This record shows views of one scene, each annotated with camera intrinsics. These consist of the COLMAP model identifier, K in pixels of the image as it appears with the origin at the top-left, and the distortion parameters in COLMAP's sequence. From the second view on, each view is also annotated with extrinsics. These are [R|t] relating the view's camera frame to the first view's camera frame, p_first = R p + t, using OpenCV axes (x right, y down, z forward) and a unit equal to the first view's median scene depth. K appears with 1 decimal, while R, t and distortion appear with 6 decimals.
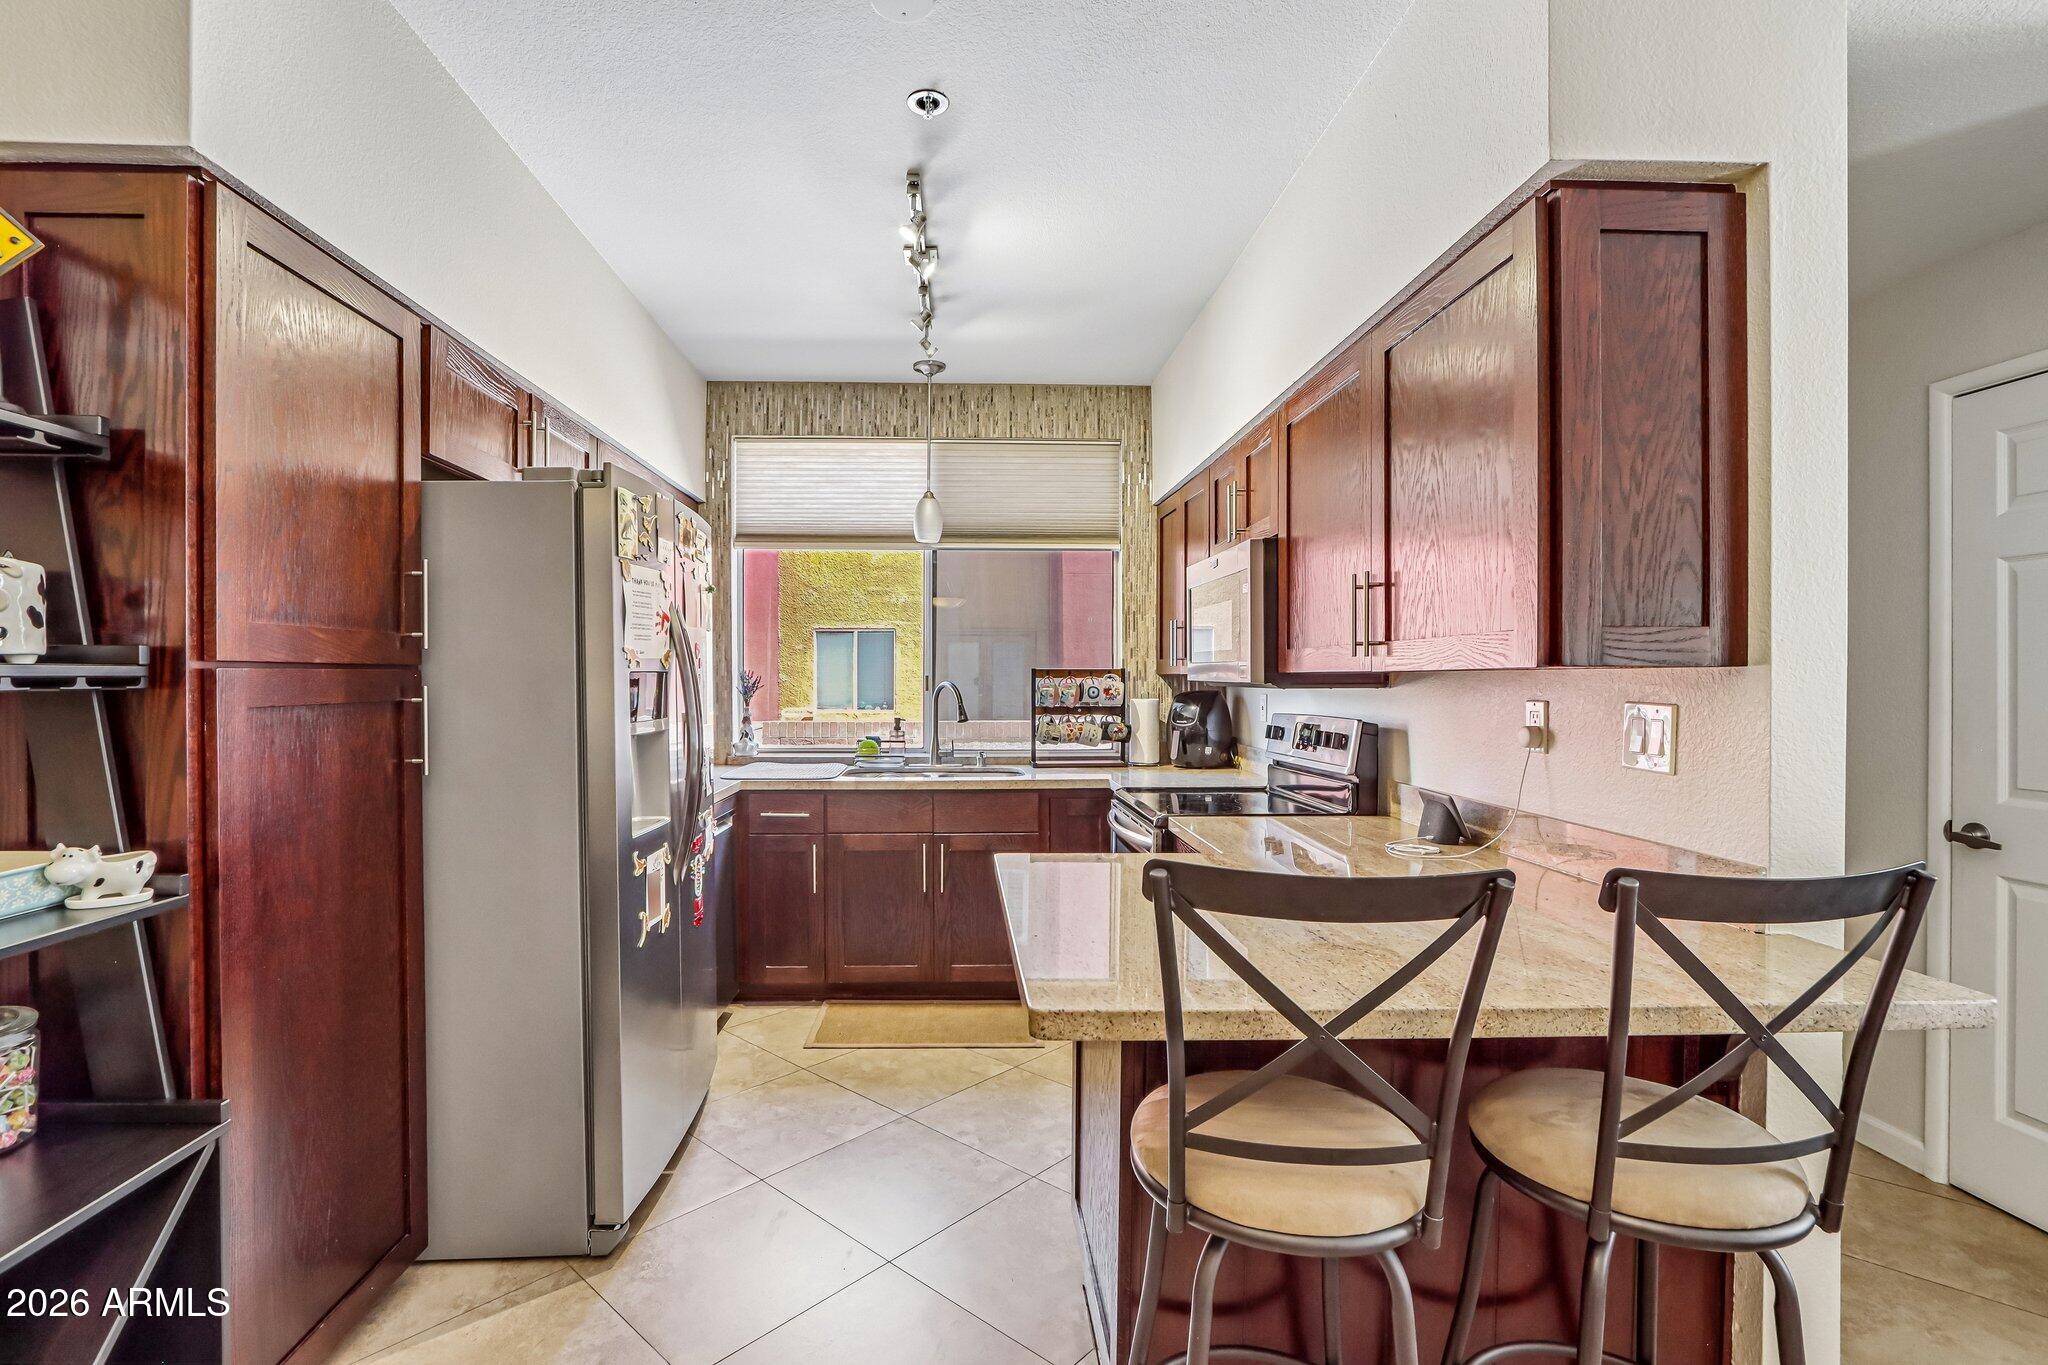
lens RADIAL K [[969.1, 0, 976.4], [0, 969.1, 683.0], [0, 0, 1]] dist [-0.006880, 0.000987]
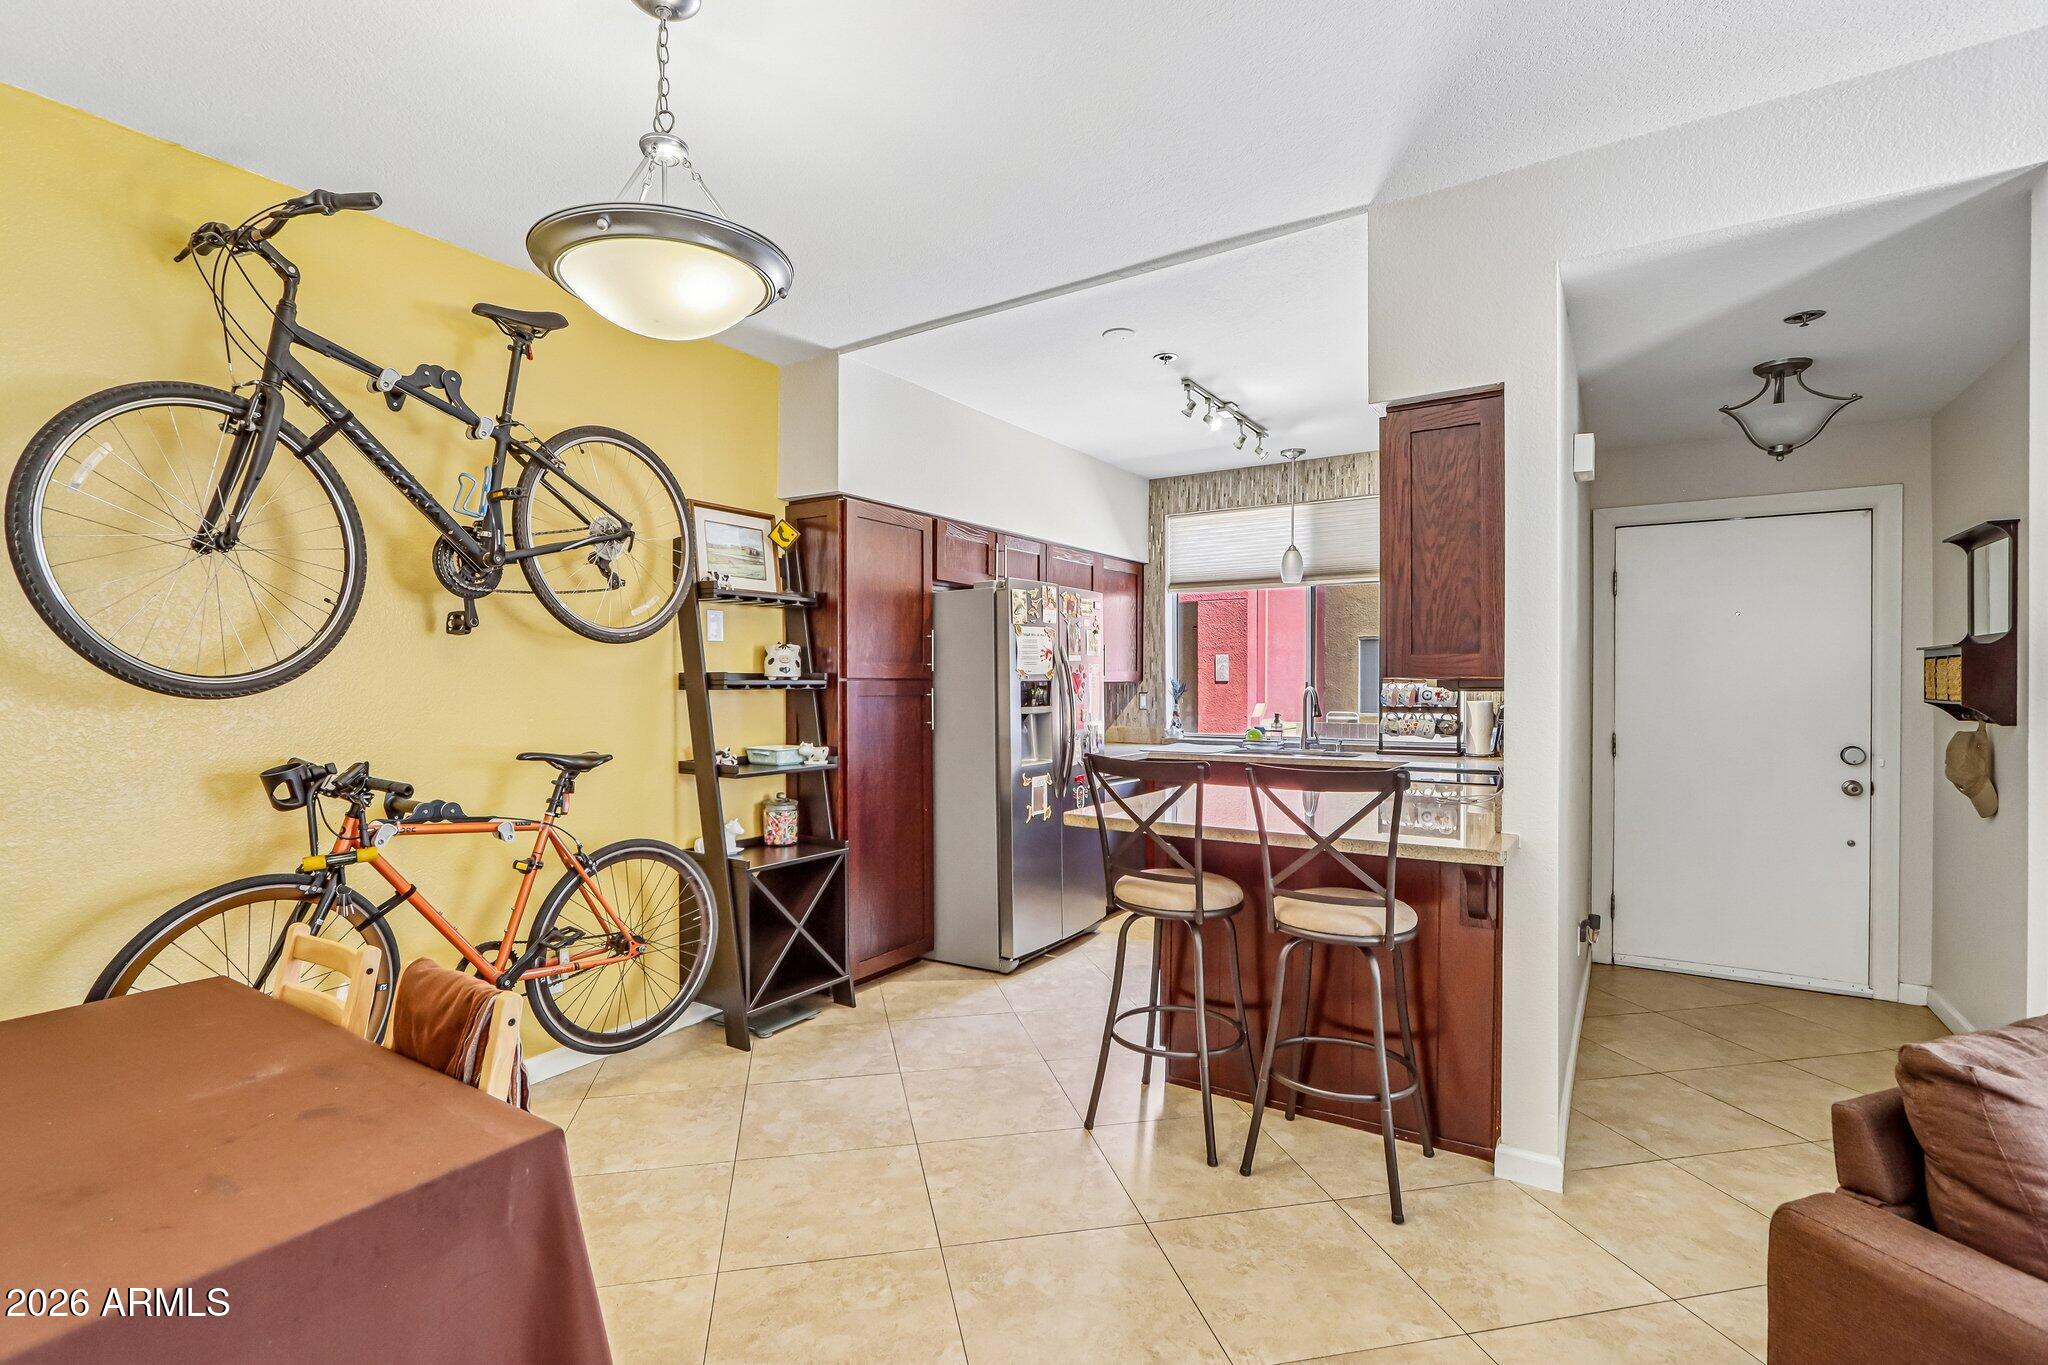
lens RADIAL K [[957.1, 0, 1001.7], [0, 957.1, 691.3], [0, 0, 1]] dist [-0.011677, 0.001072]
pose [[0.826105, 0.003784, -0.563504, 0.402362], [-0.001792, 0.999990, 0.004089, 0.000654], [0.563514, -0.002368, 0.826103, -0.360026]]
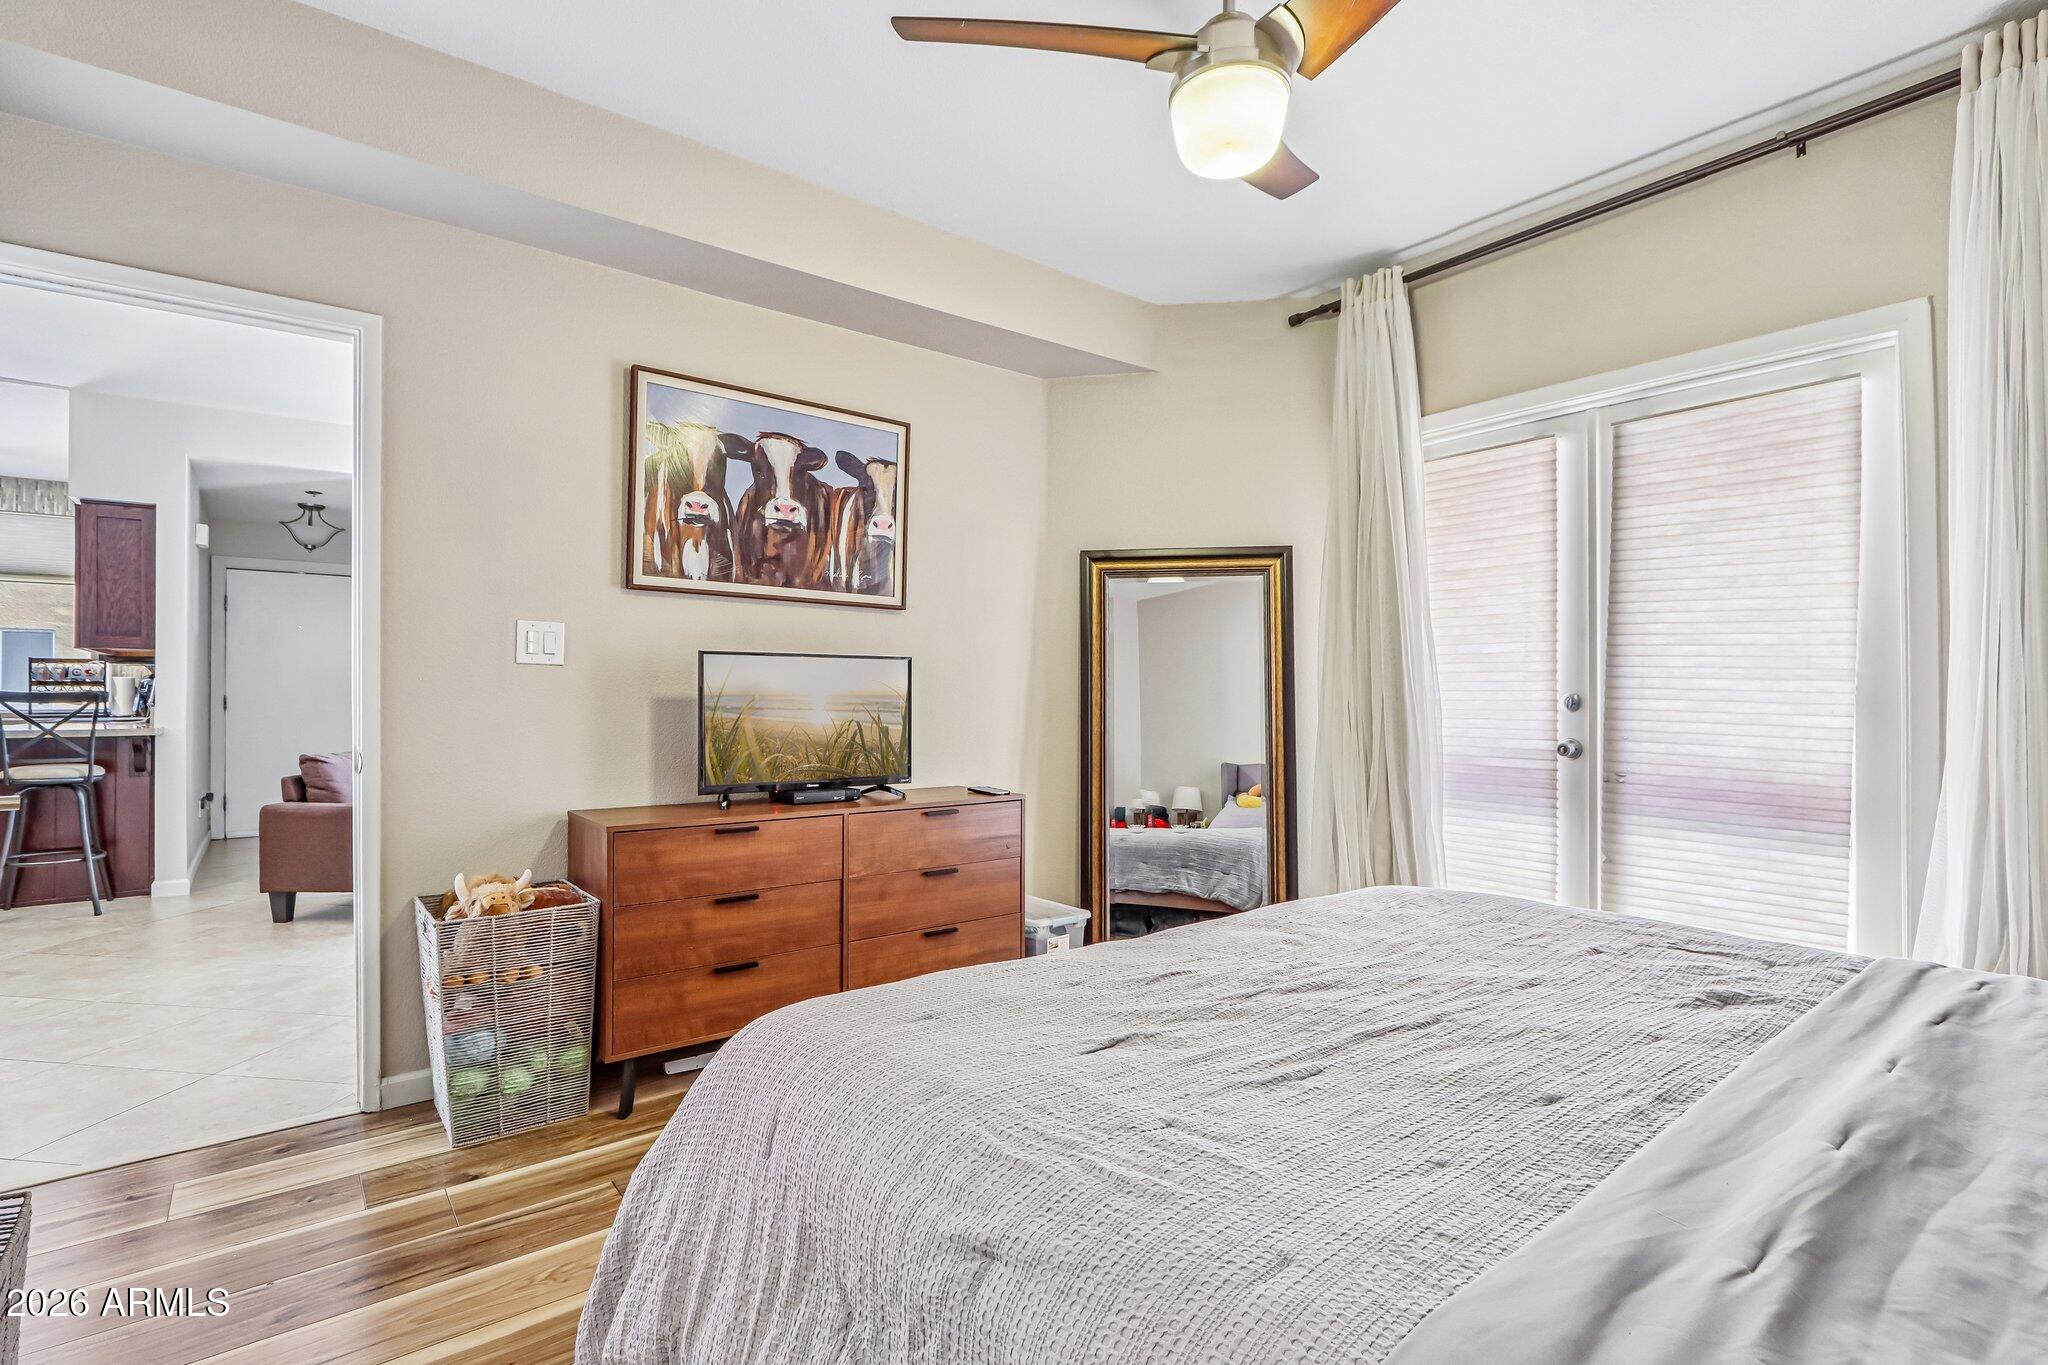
lens RADIAL K [[966.3, 0, 995.6], [0, 966.3, 689.8], [0, 0, 1]] dist [-0.001740, -0.000367]
pose [[0.811351, 0.001408, 0.584558, 0.482919], [0.003311, 0.999970, -0.007004, 0.063589], [-0.584550, 0.007618, 0.811322, -1.414748]]
